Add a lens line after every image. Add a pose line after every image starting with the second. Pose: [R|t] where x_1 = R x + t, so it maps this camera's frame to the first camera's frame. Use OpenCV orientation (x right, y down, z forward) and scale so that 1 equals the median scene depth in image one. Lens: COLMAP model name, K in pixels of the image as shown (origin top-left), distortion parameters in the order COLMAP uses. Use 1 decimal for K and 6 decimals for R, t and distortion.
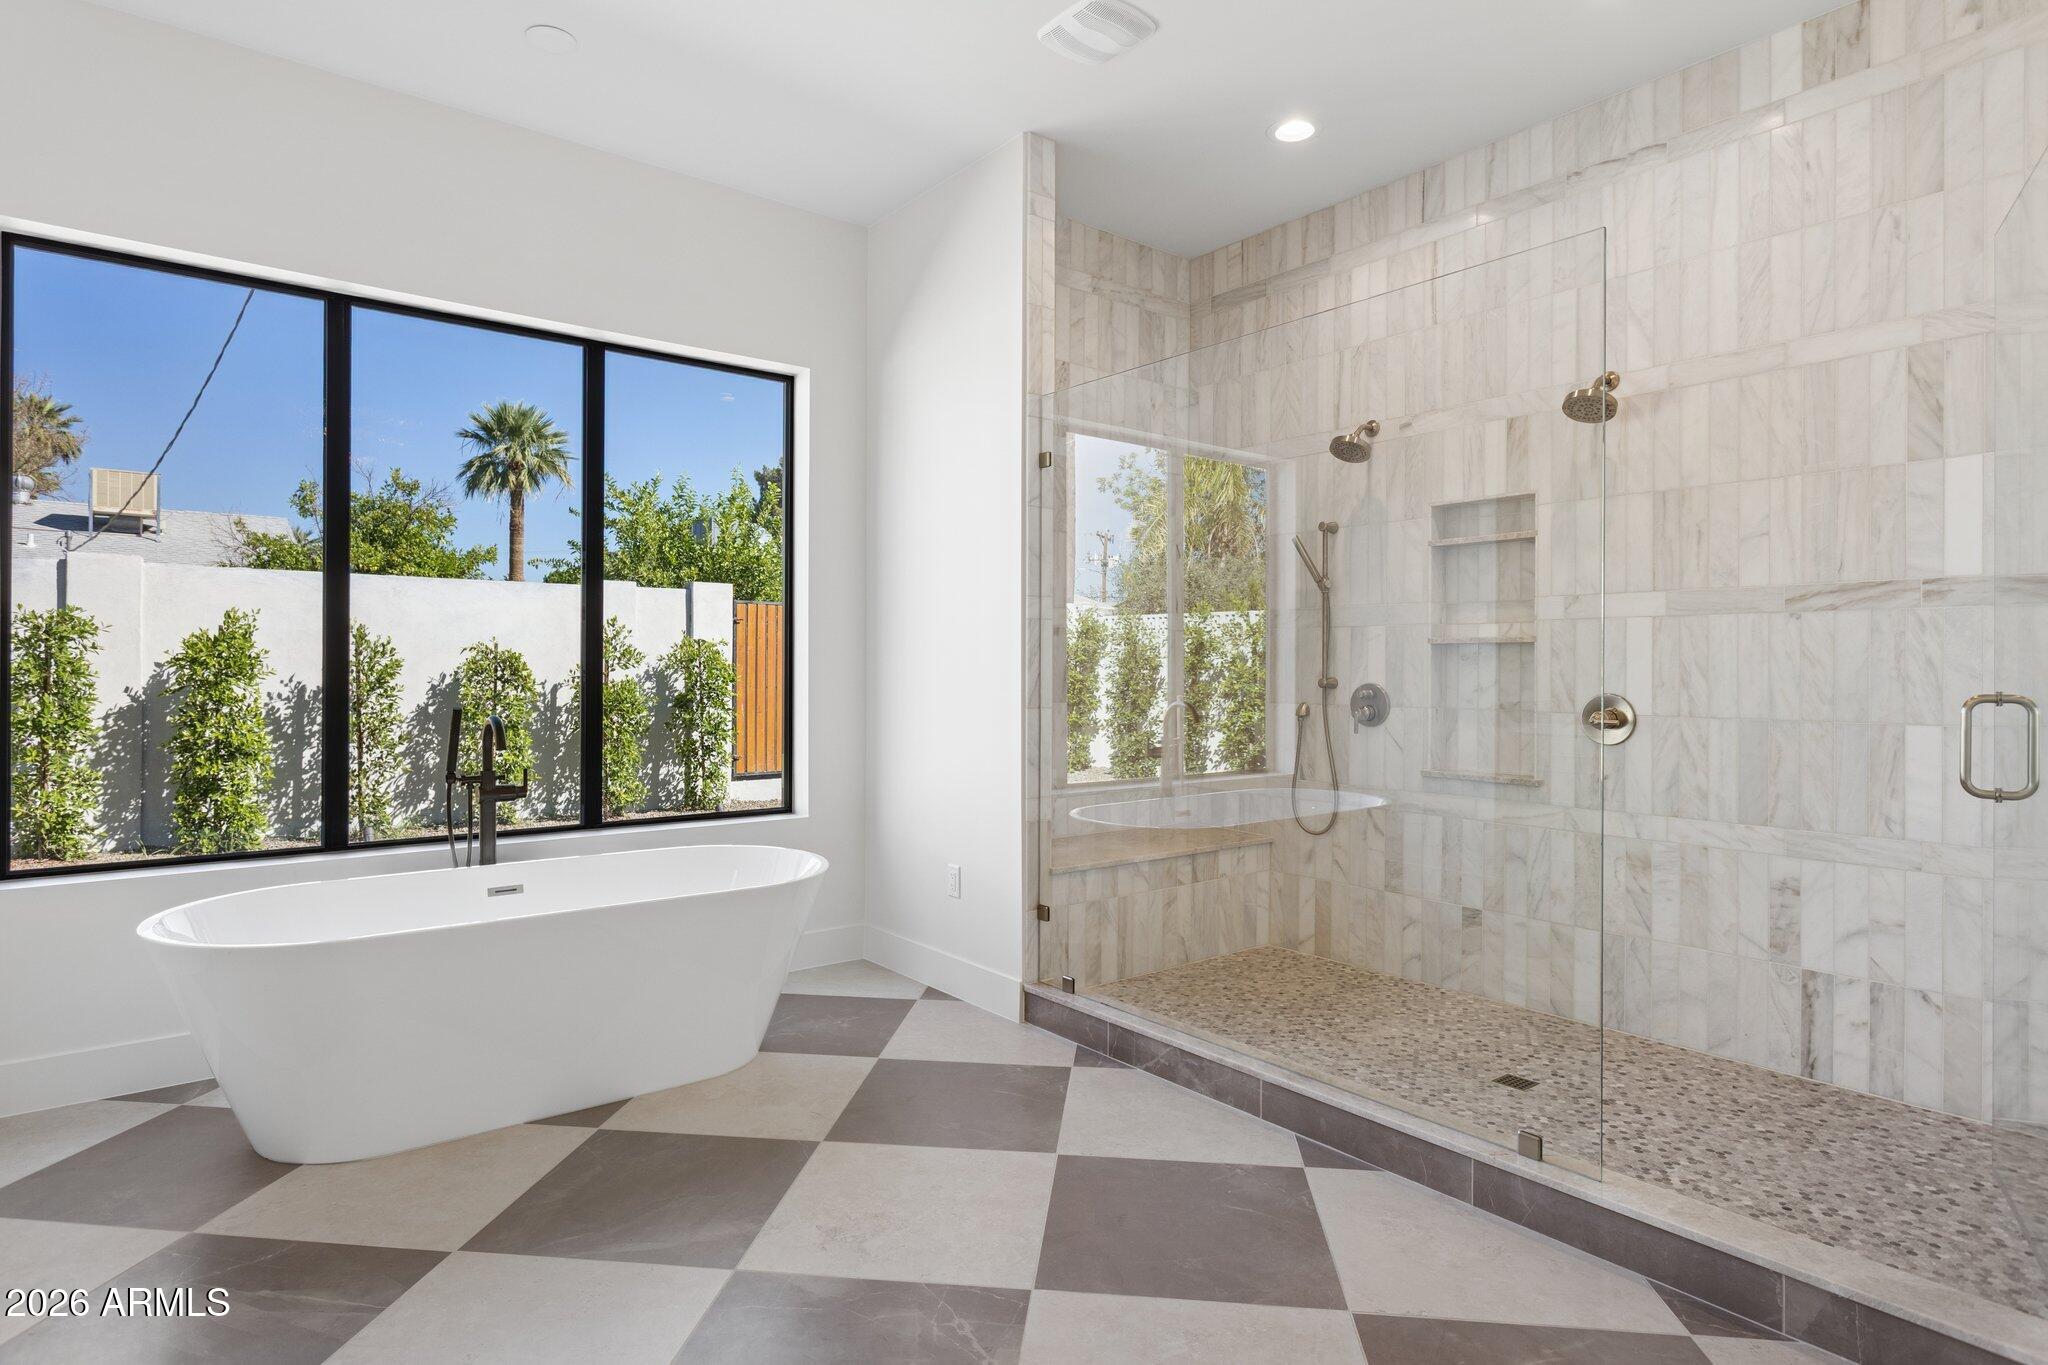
lens RADIAL K [[1065.7, 0, 1018.2], [0, 1065.7, 669.9], [0, 0, 1]] dist [-0.001734, 0.000639]
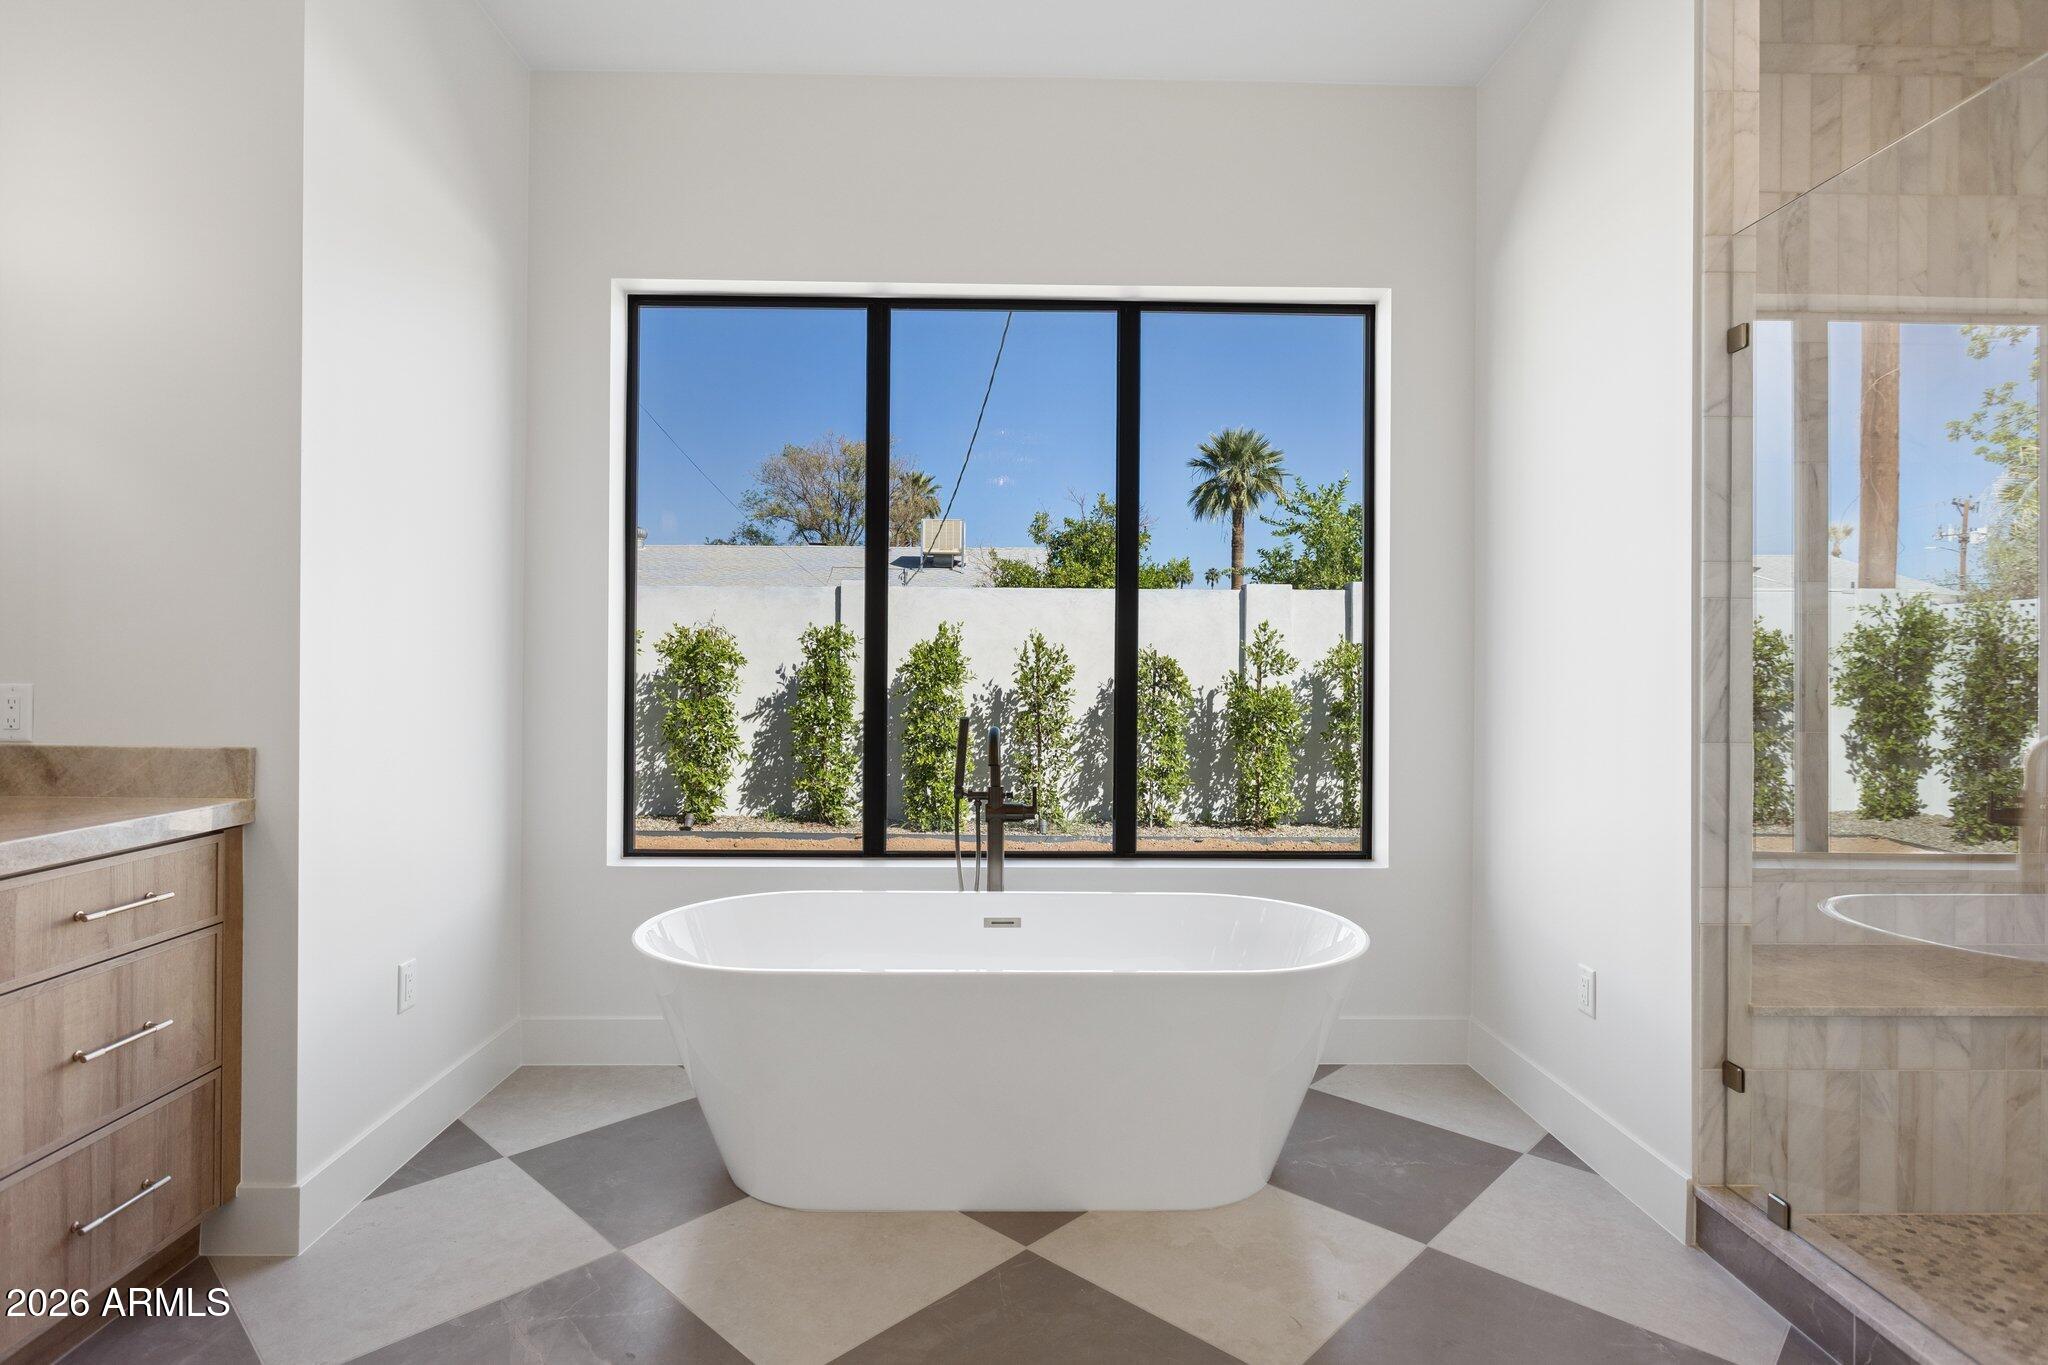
lens RADIAL K [[1065.7, 0, 1018.2], [0, 1065.7, 669.9], [0, 0, 1]] dist [-0.001734, 0.000639]
pose [[0.800297, 0.001011, -0.599603, 0.047723], [-0.004530, 0.999980, -0.004361, -0.001204], [0.599586, 0.006206, 0.800286, 0.203103]]
